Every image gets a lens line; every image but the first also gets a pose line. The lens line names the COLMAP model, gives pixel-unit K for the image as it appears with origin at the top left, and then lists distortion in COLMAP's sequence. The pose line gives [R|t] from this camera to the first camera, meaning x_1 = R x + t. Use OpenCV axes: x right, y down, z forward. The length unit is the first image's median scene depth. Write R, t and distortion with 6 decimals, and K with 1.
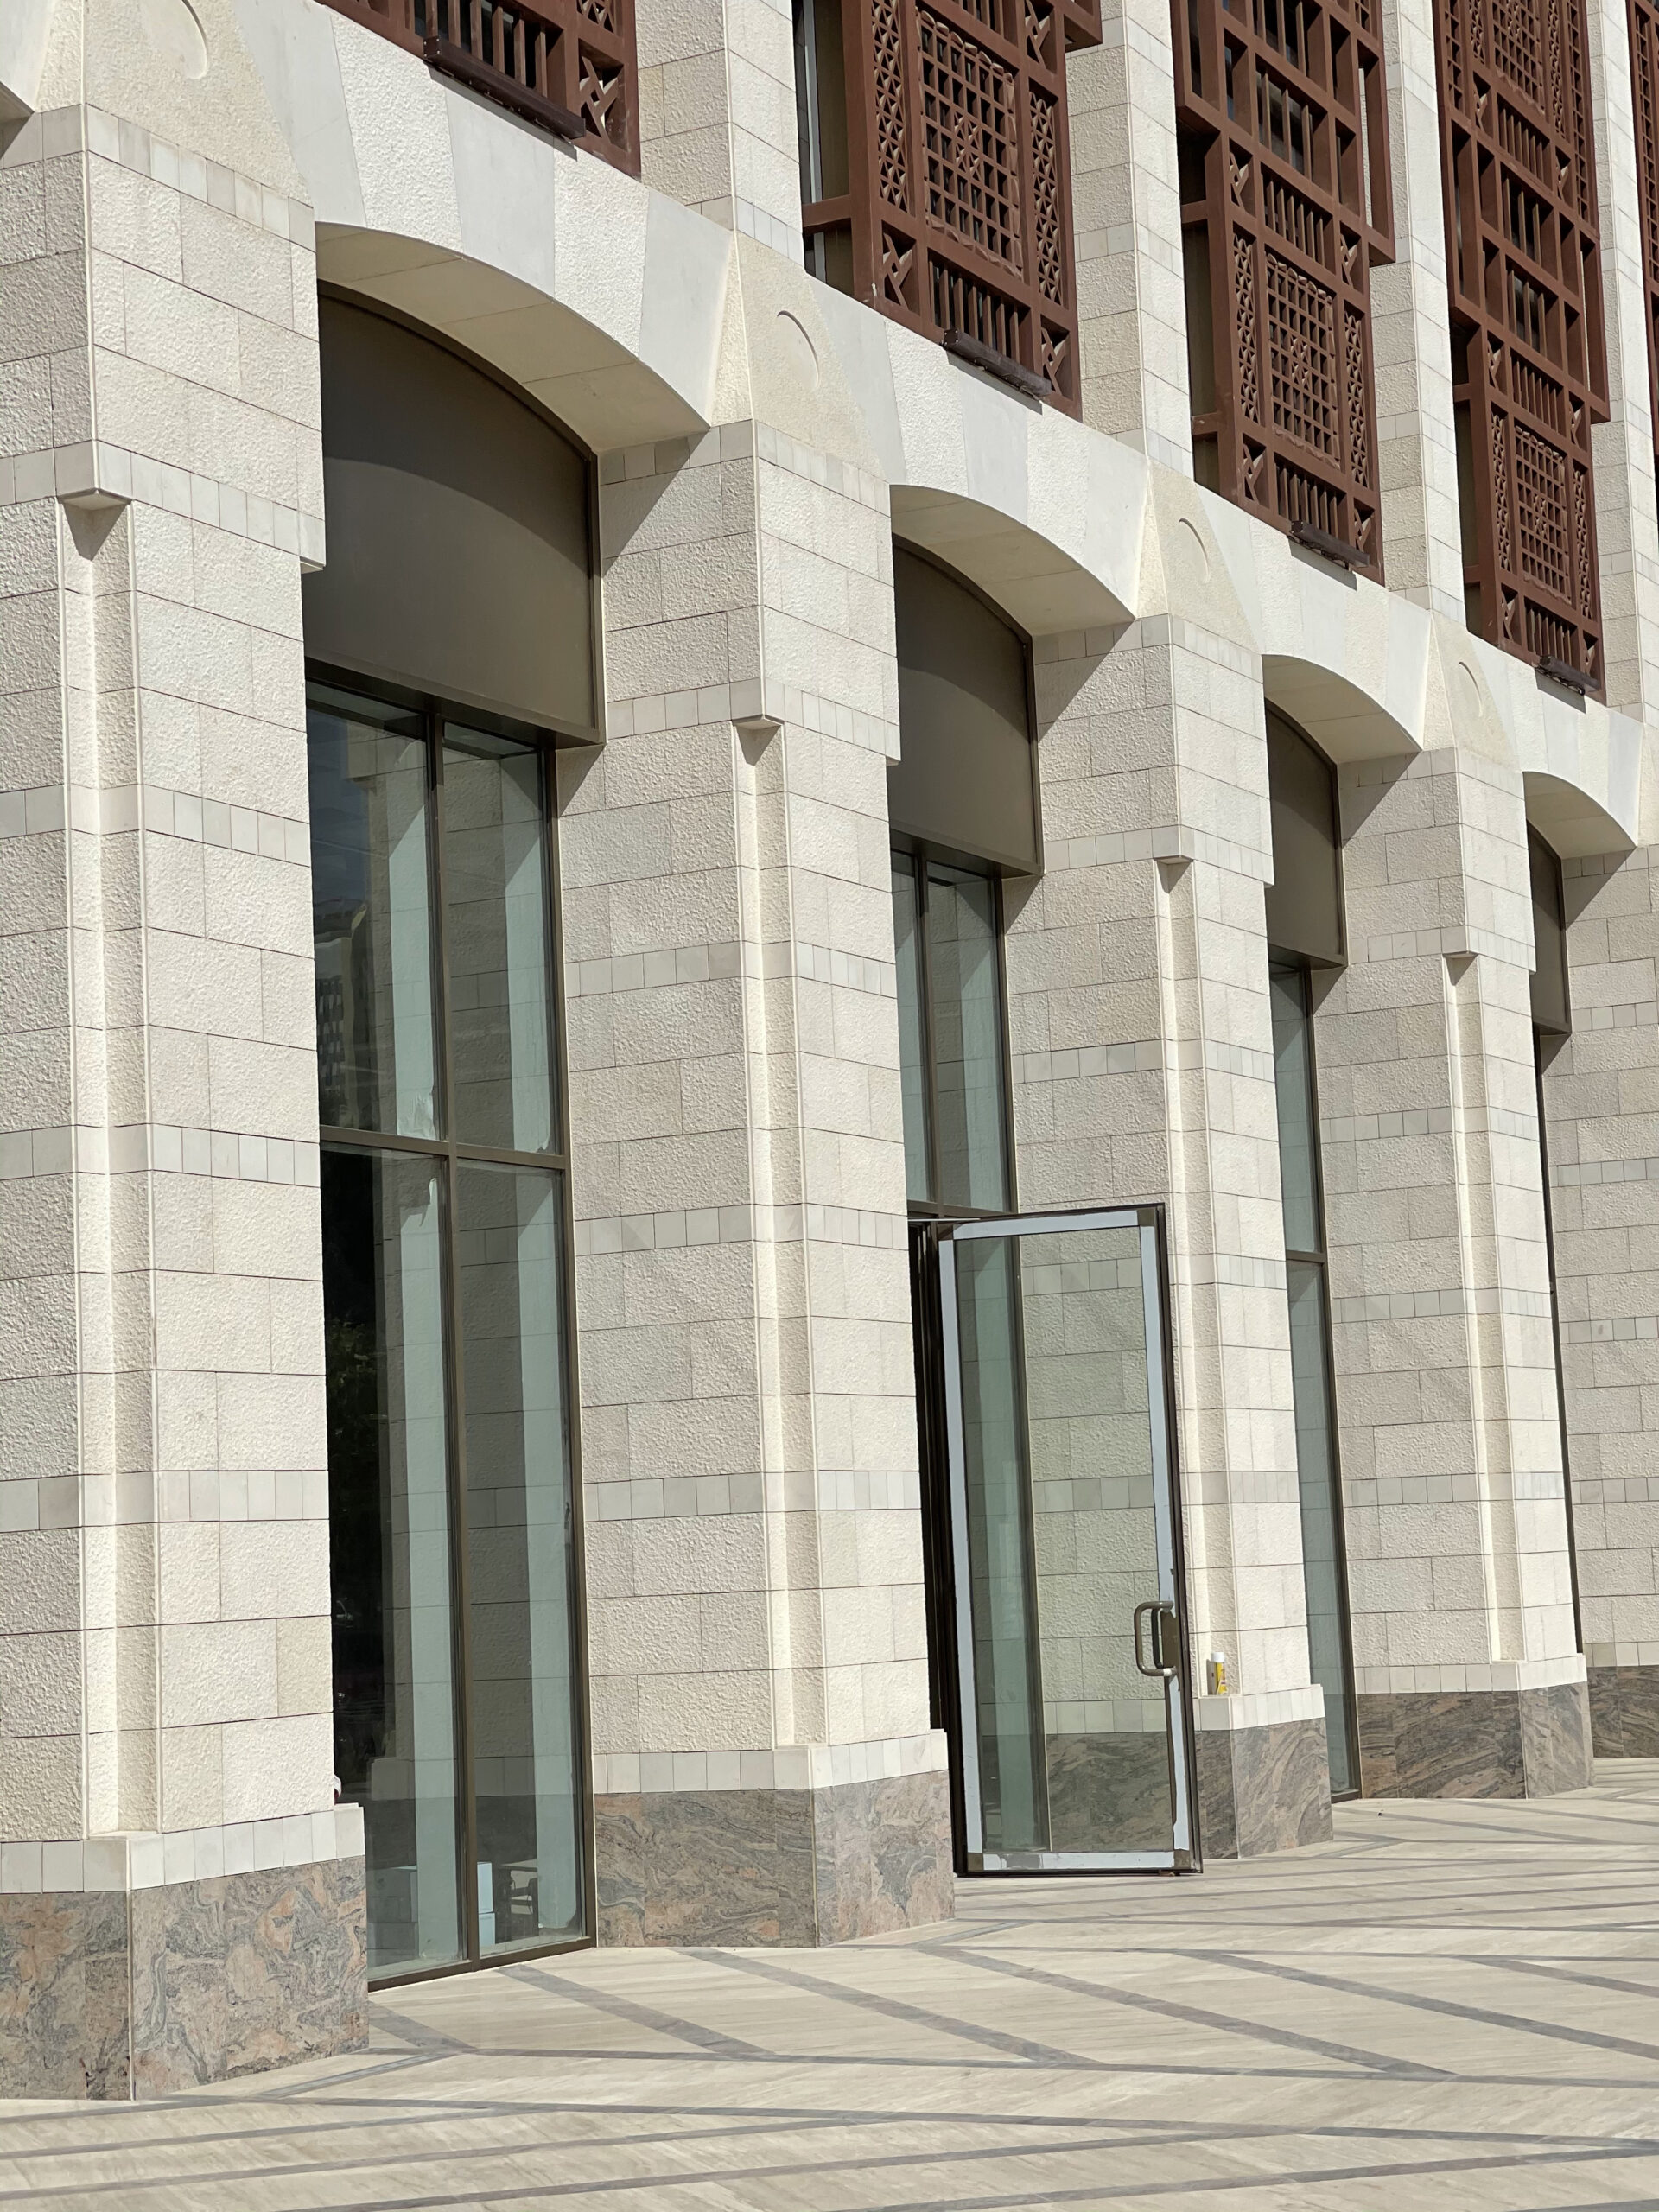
lens RADIAL K [[4082.1, 0, 840.3], [0, 4082.1, 1110.4], [0, 0, 1]] dist [0.207938, 0.000000]
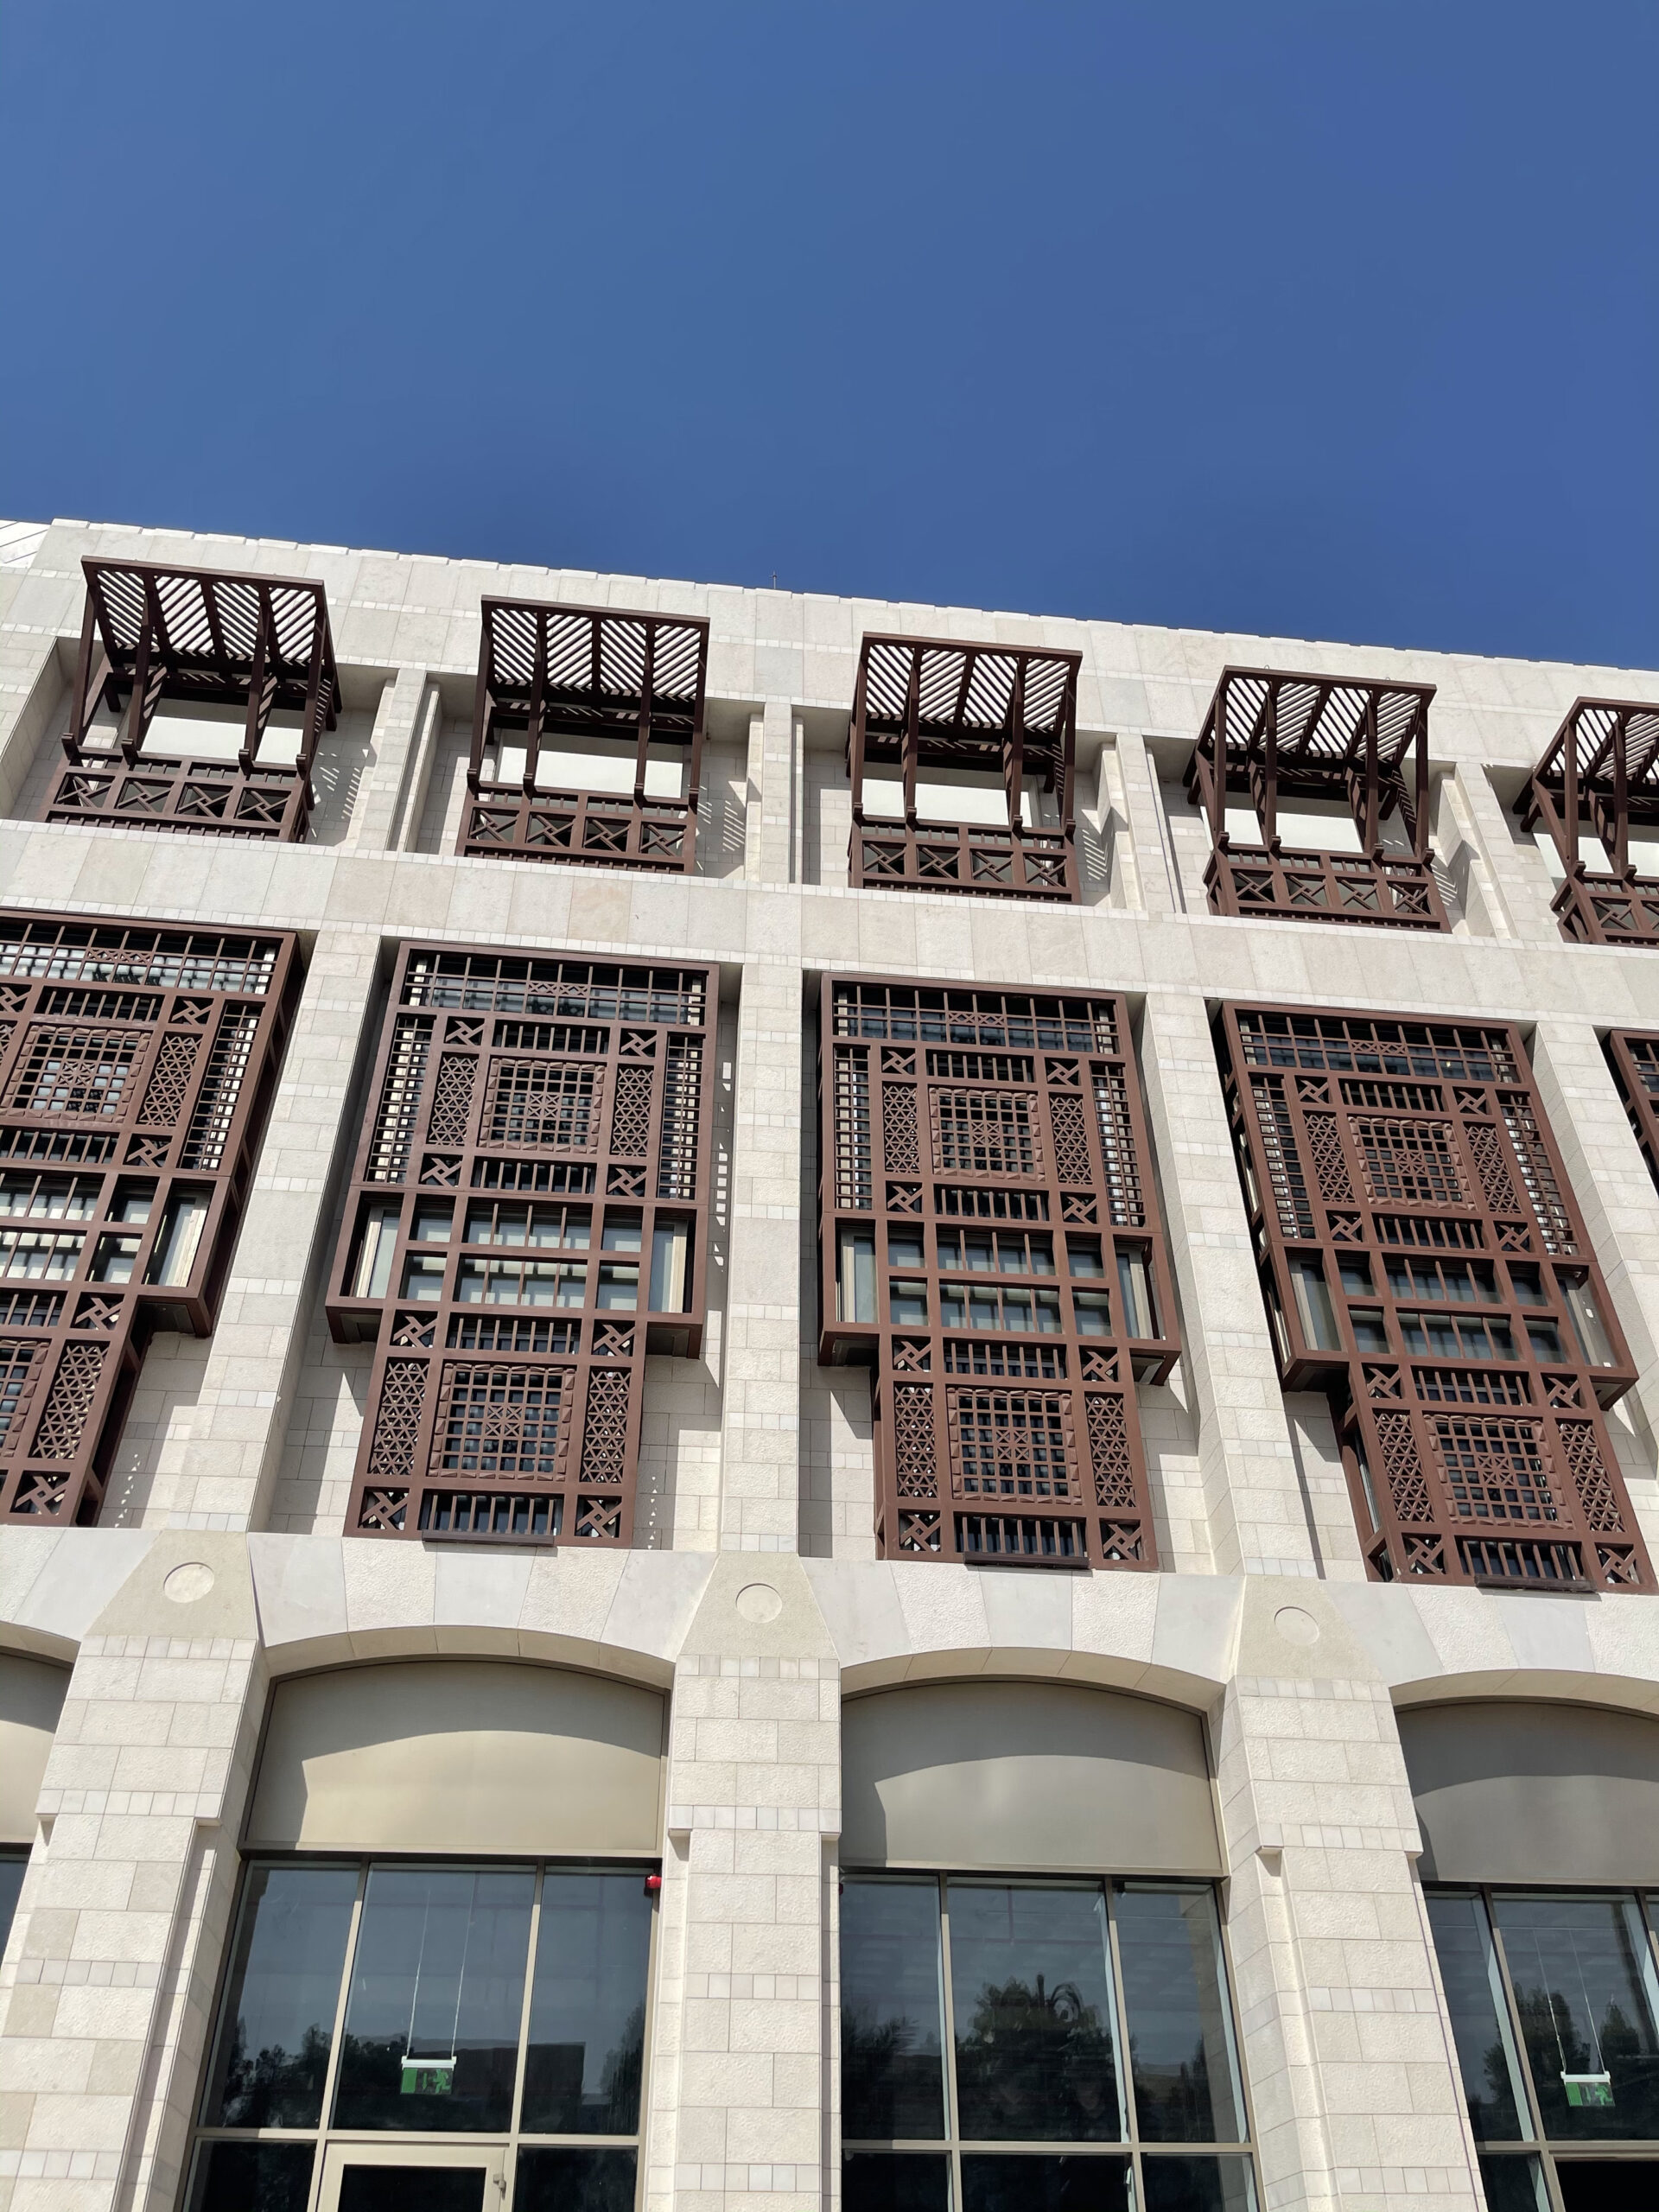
lens RADIAL K [[1667.9, 0, 815.3], [0, 1667.9, 1110.0], [0, 0, 1]] dist [0.043386, -0.036775]
pose [[0.573831, -0.466516, -0.673113, 0.615325], [0.070158, 0.846878, -0.527139, 0.006235], [0.815963, 0.255264, 0.518695, 0.448999]]
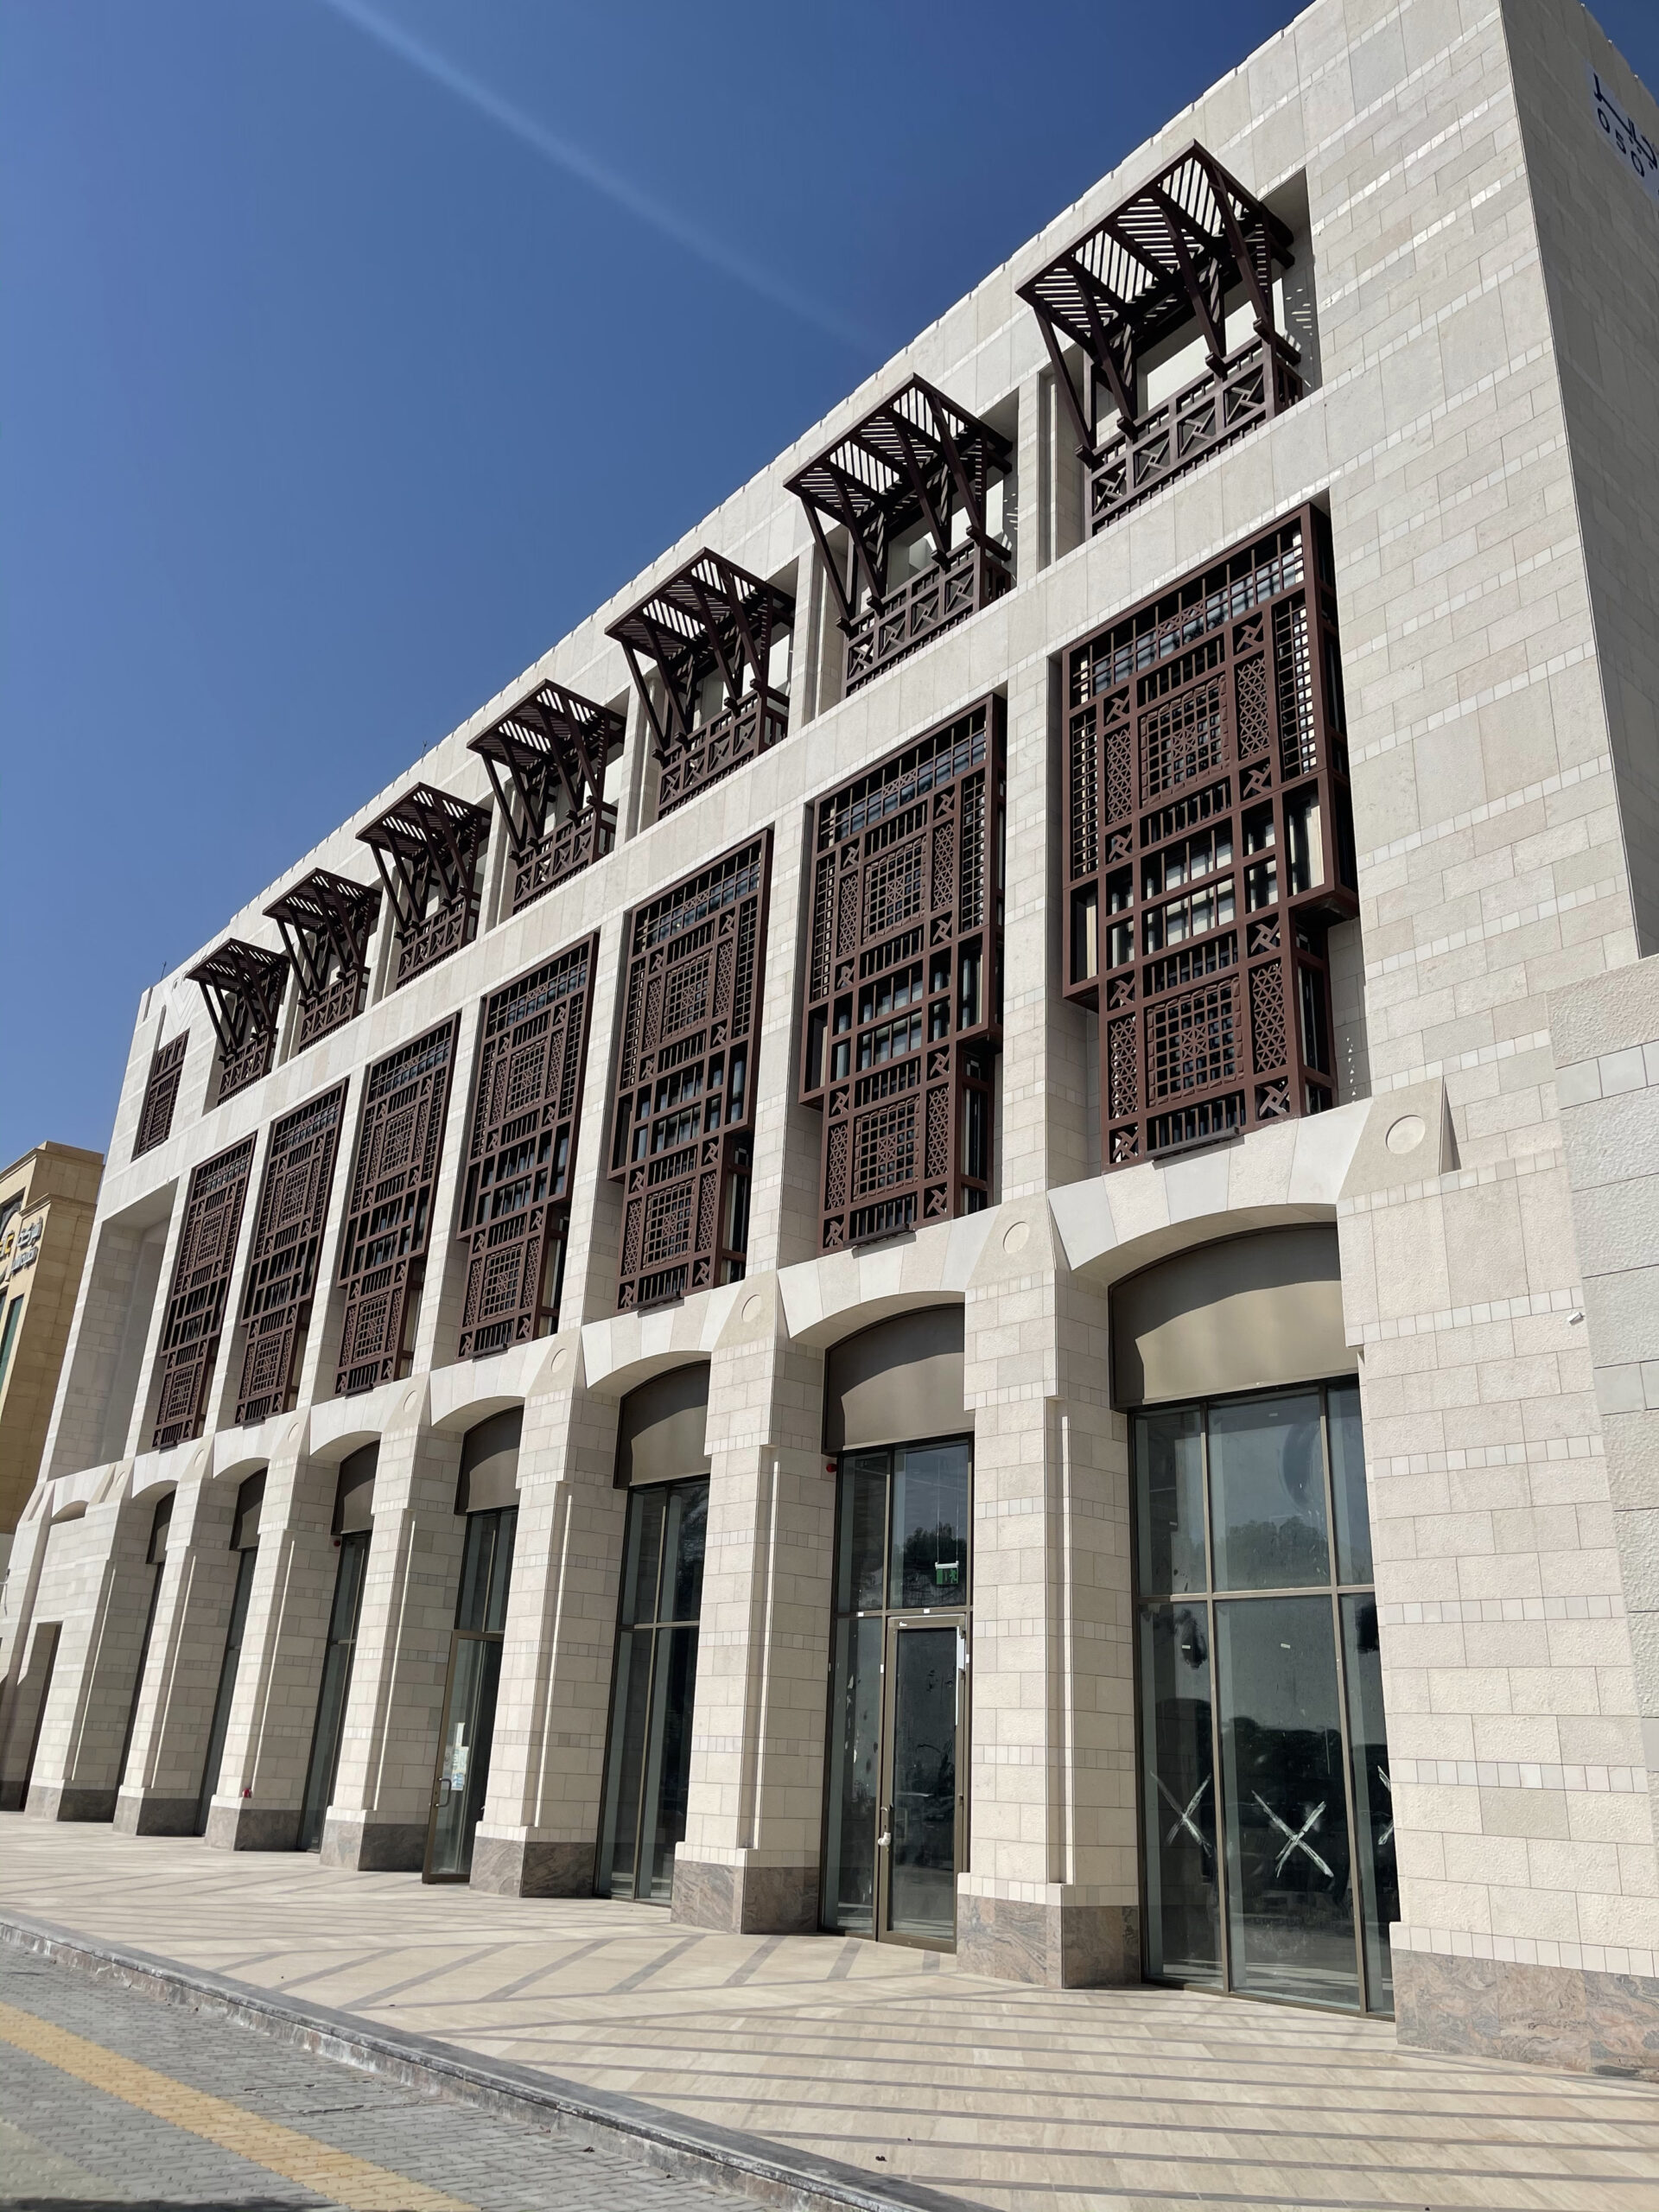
lens RADIAL K [[1667.9, 0, 829.5], [0, 1667.9, 1117.7], [0, 0, 1]] dist [0.043386, -0.036775]
pose [[-0.347973, -0.281254, -0.894321, 0.872685], [0.109879, 0.935129, -0.336840, 0.042906], [0.931043, -0.215478, -0.294496, 0.946333]]
